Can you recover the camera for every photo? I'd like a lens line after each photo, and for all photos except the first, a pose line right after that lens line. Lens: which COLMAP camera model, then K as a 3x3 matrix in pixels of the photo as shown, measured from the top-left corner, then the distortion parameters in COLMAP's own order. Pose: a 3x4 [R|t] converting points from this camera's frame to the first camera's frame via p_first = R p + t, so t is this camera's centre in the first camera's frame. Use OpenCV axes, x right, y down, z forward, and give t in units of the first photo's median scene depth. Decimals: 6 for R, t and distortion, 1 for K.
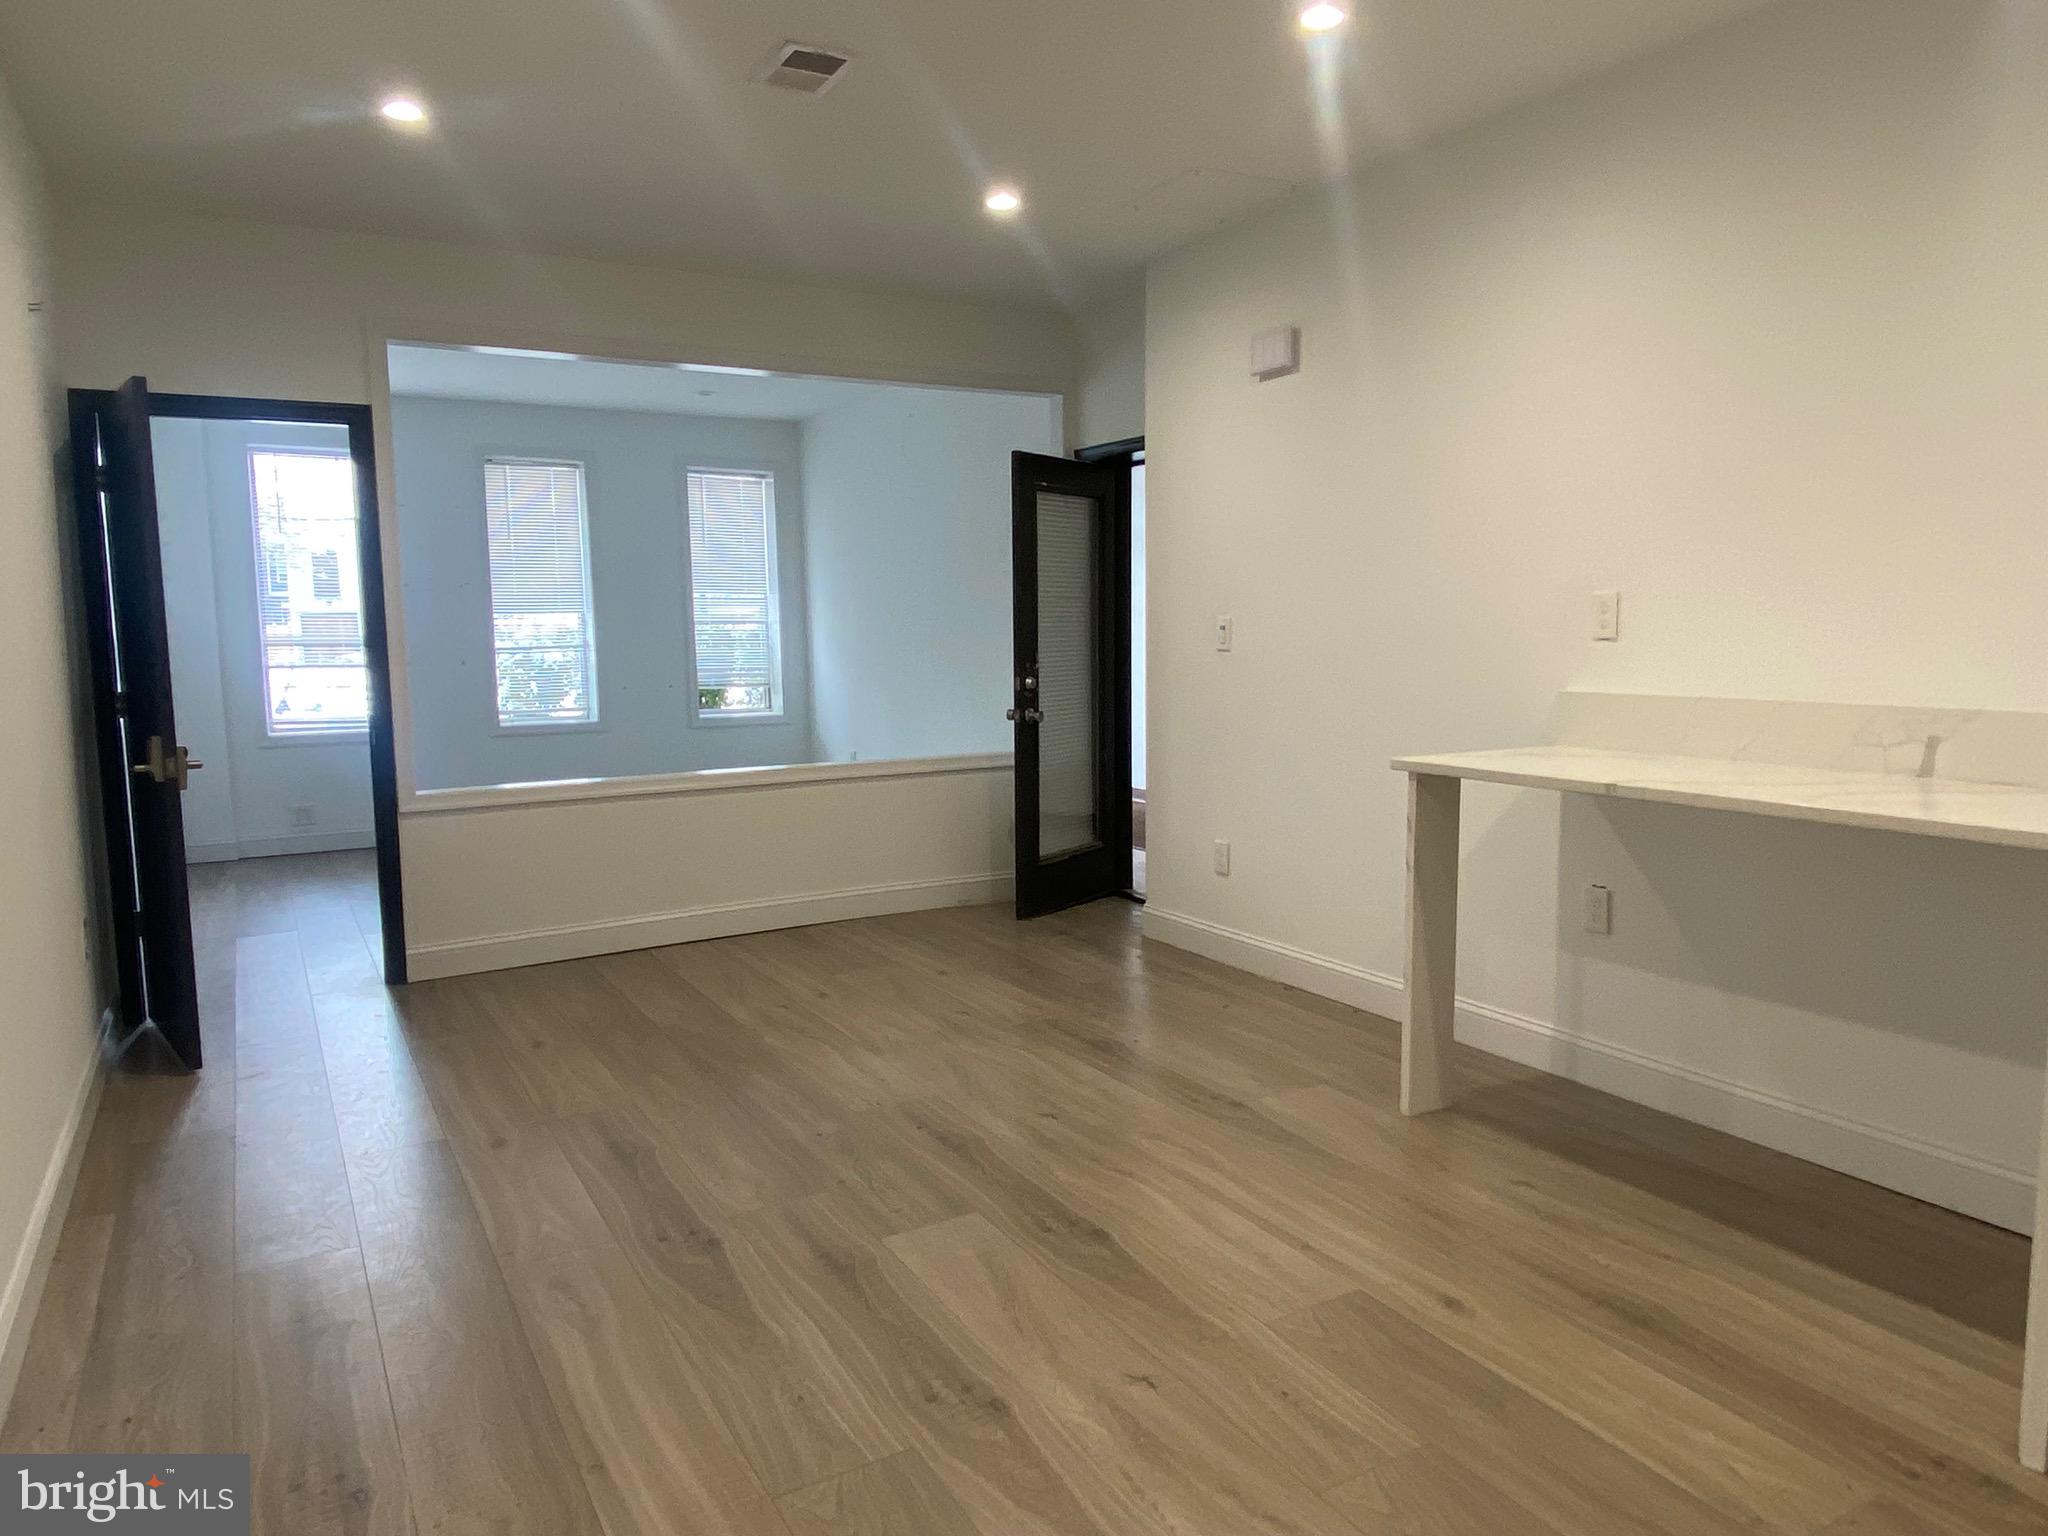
lens RADIAL K [[1351.6, 0, 1033.2], [0, 1351.6, 761.0], [0, 0, 1]] dist [0.084495, -0.101648]
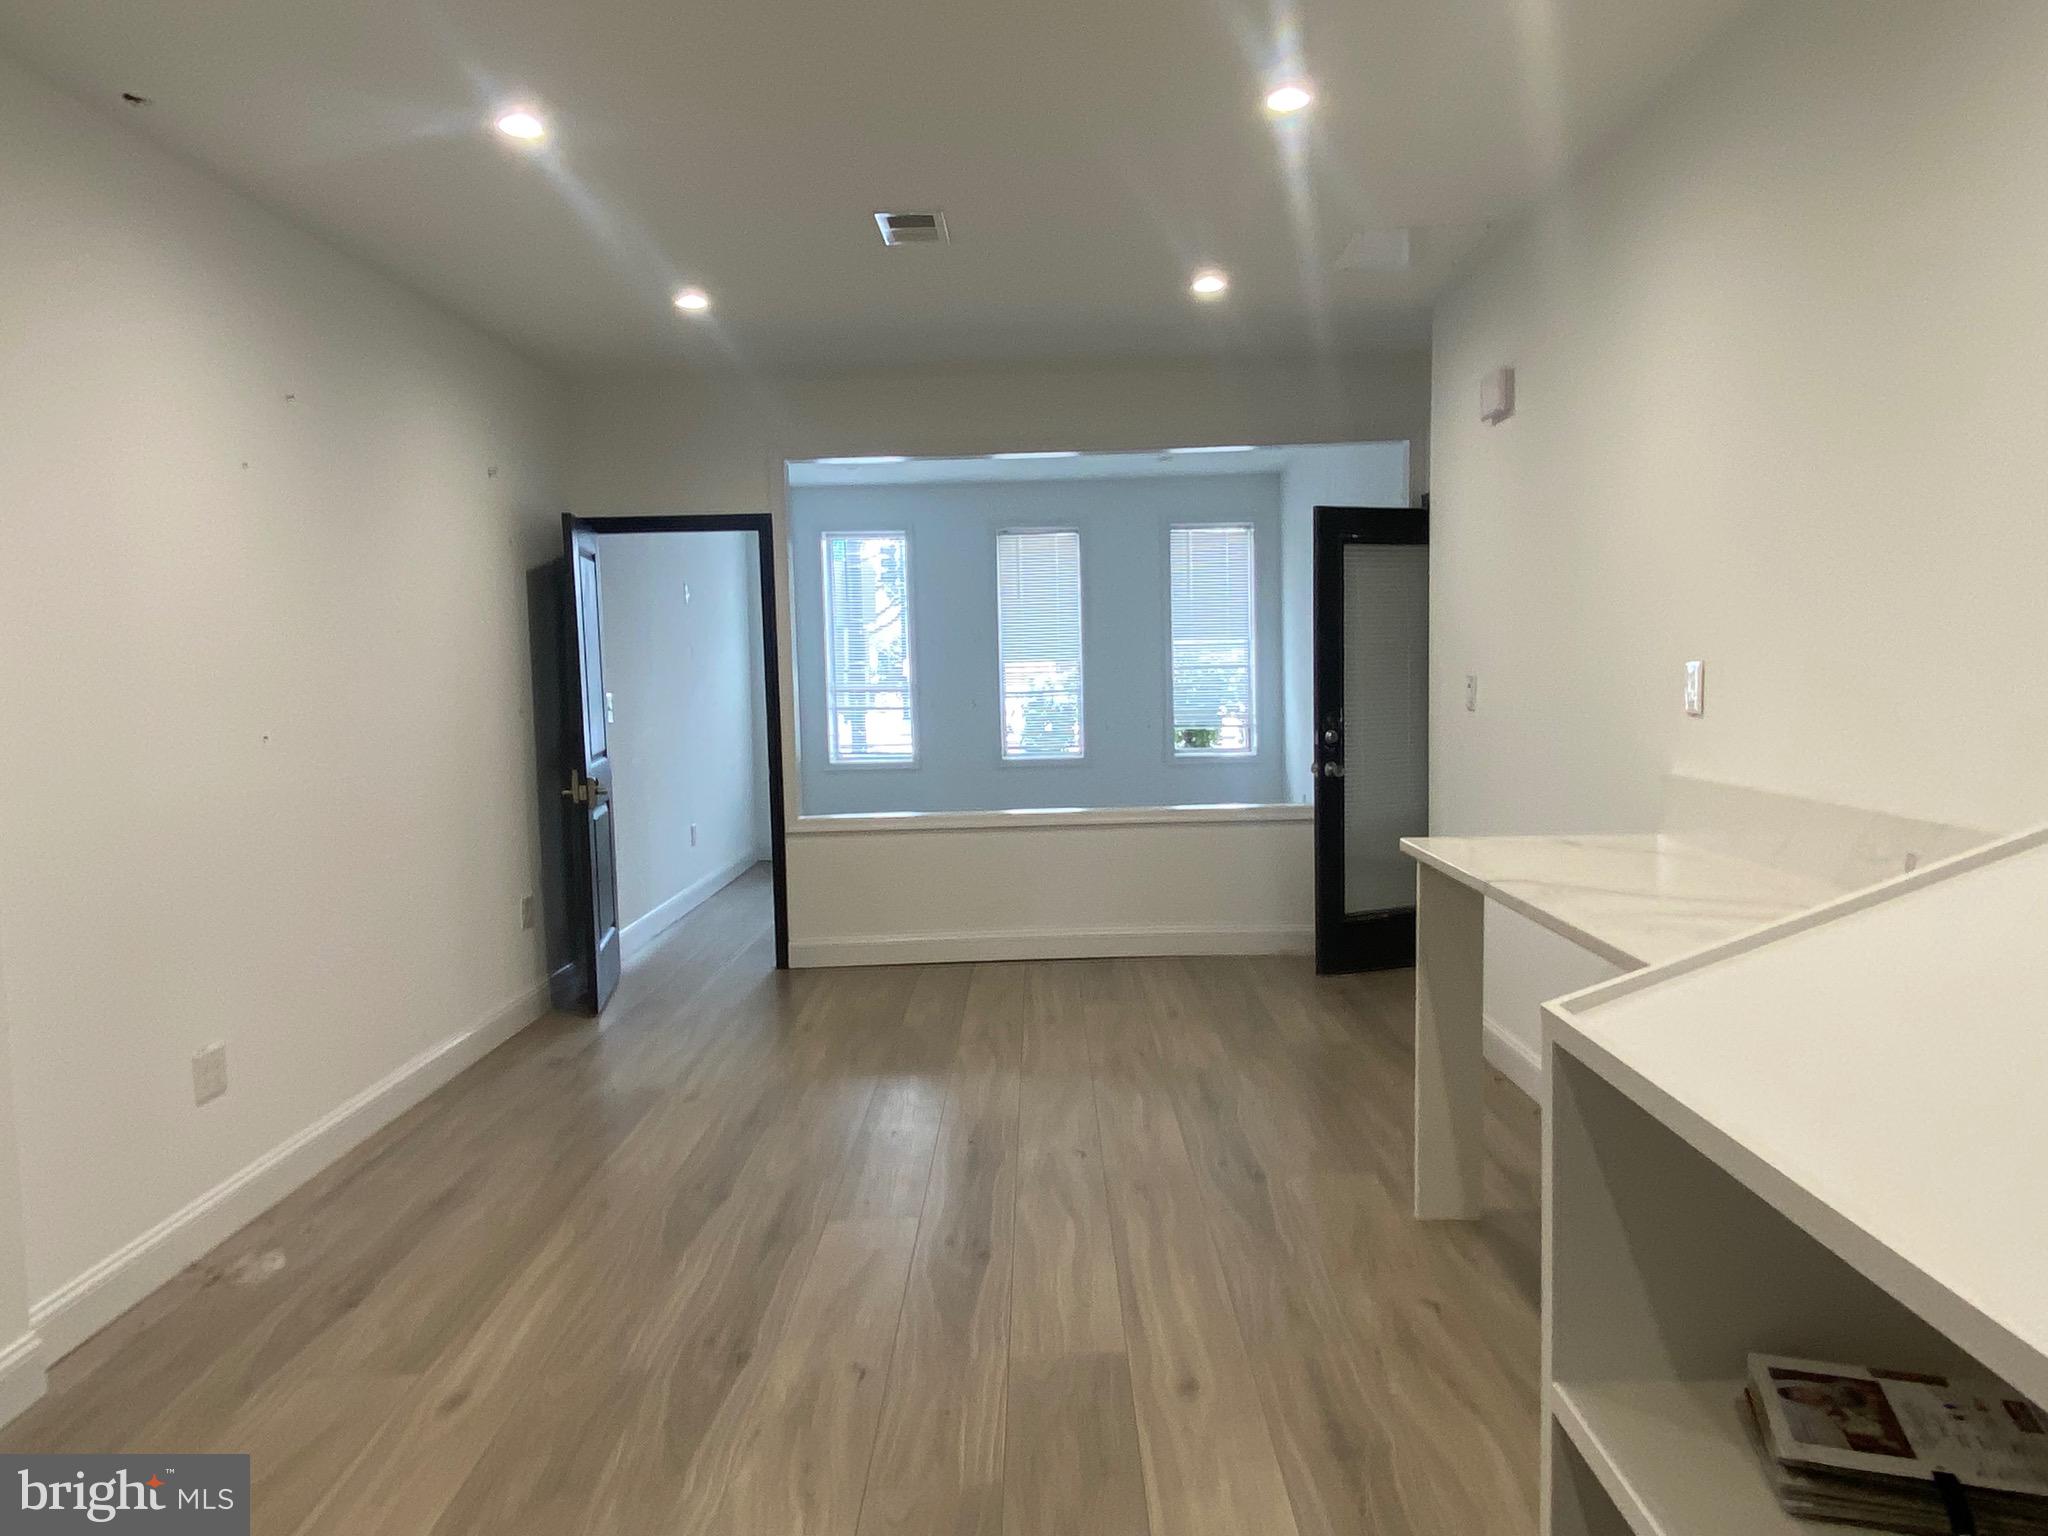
lens RADIAL K [[1340.1, 0, 1017.9], [0, 1340.1, 778.0], [0, 0, 1]] dist [-0.002966, -0.002866]
pose [[0.867794, 0.035394, -0.495662, 0.292942], [-0.039289, 0.999225, 0.002565, -0.021624], [0.495369, 0.017248, 0.868512, 0.032475]]
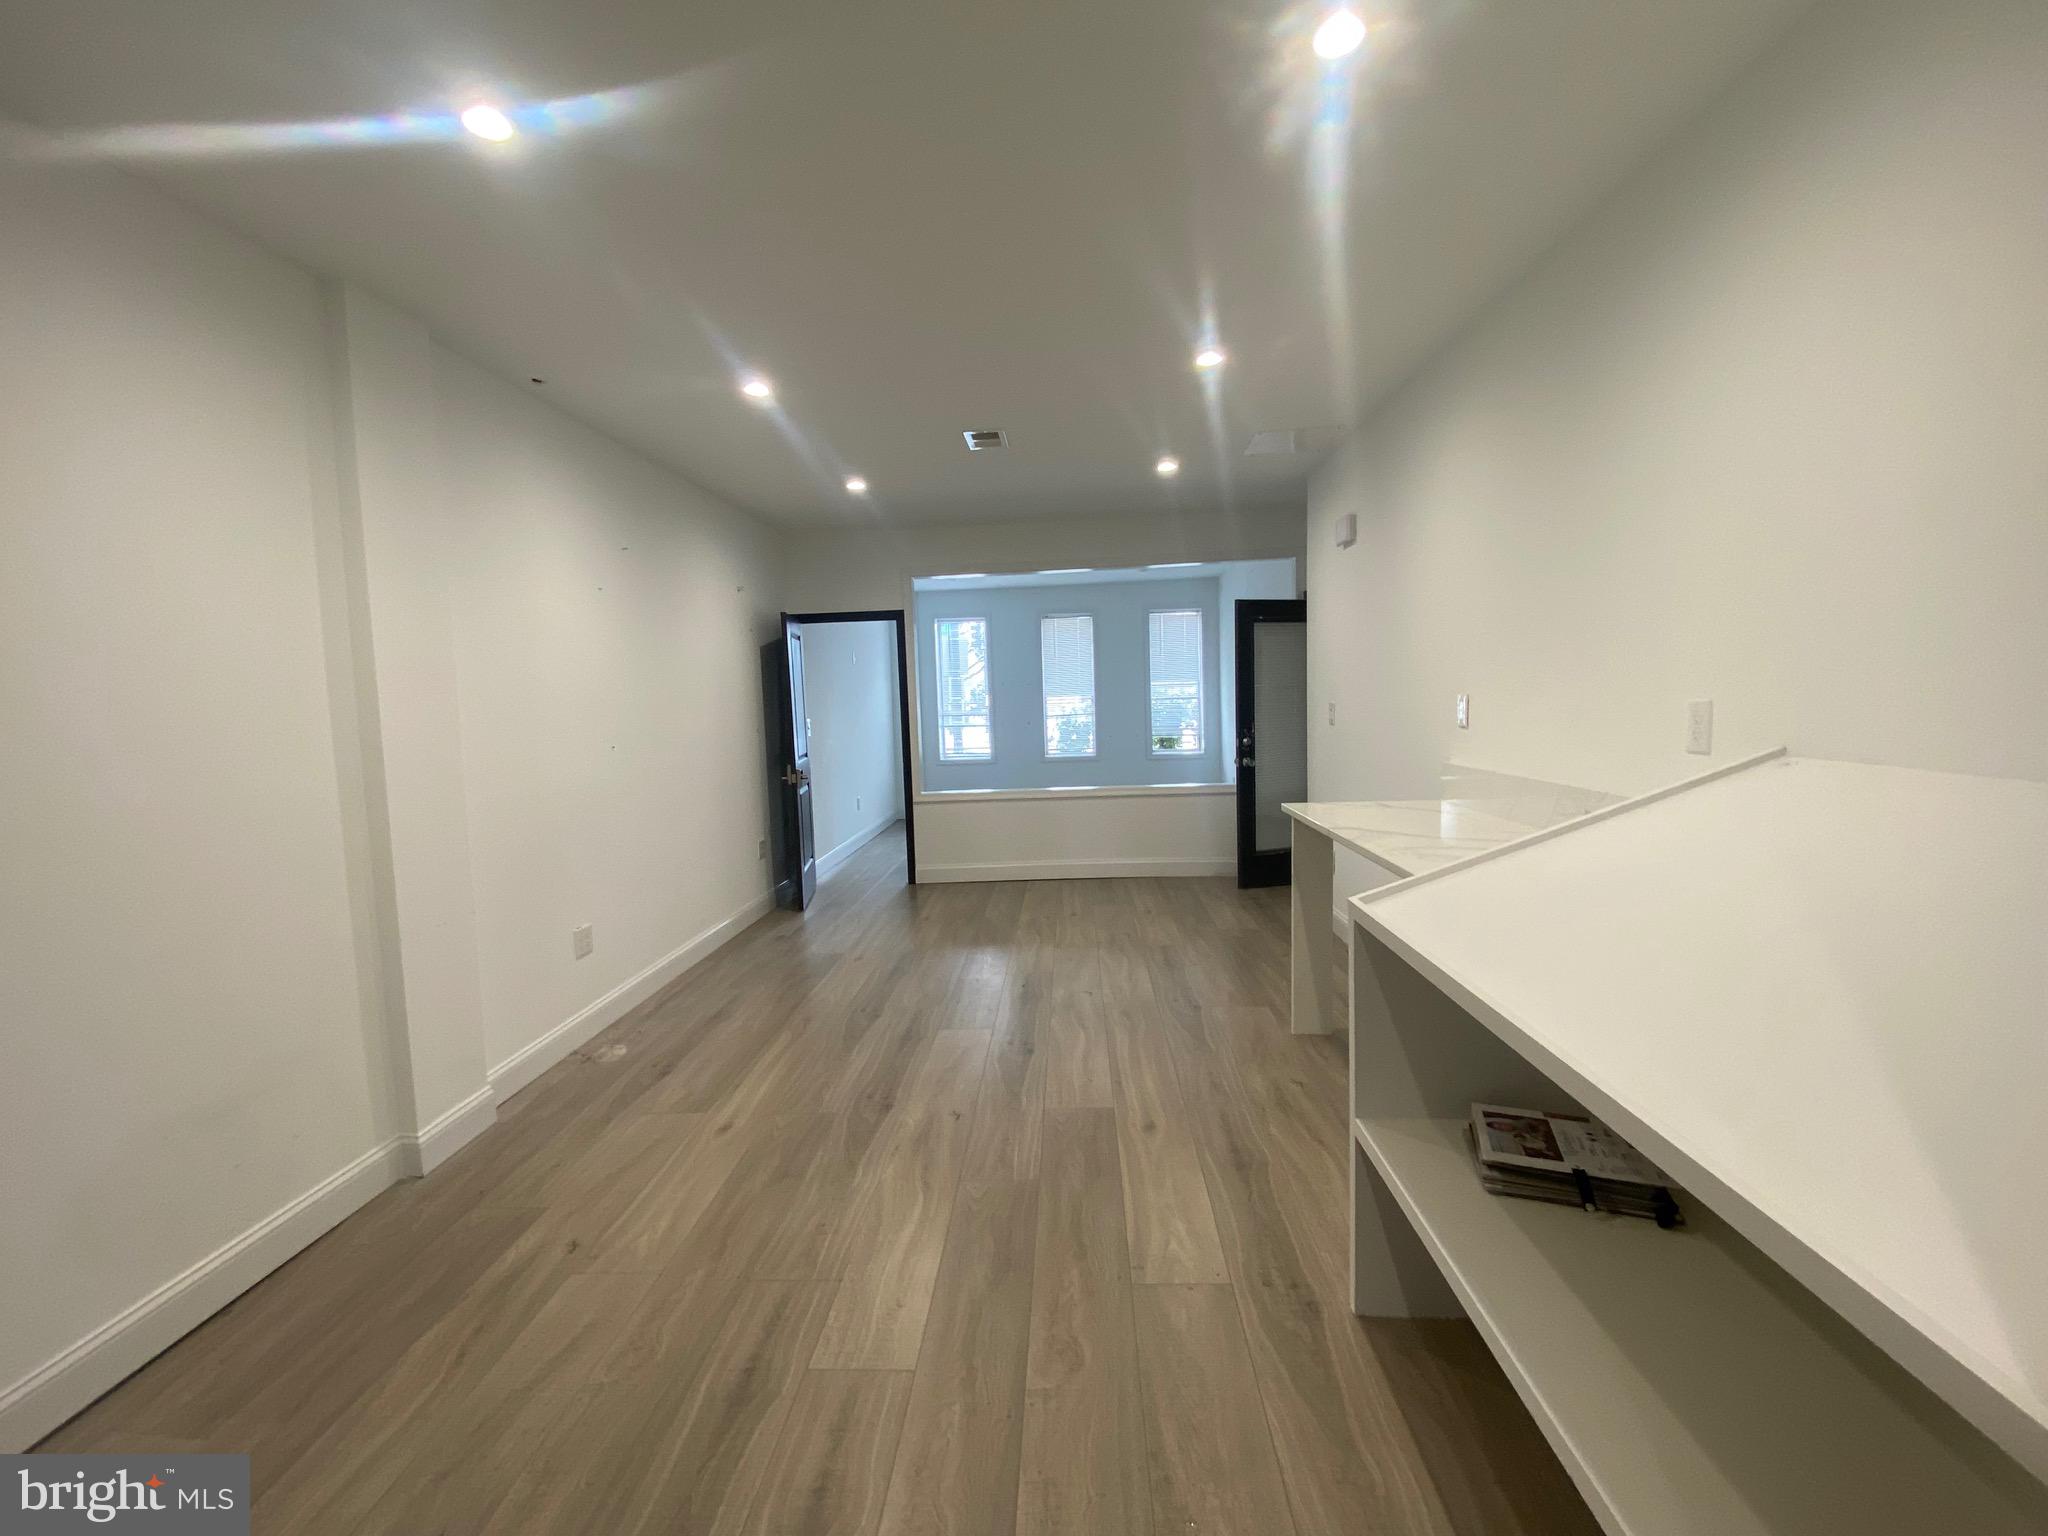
lens RADIAL K [[836.2, 0, 1005.7], [0, 836.2, 768.8], [0, 0, 1]] dist [0.018866, -0.000072]
pose [[0.835305, 0.031135, -0.548905, 0.313162], [-0.033724, 0.999417, 0.005370, -0.021906], [0.548752, 0.014026, 0.835868, 0.009396]]
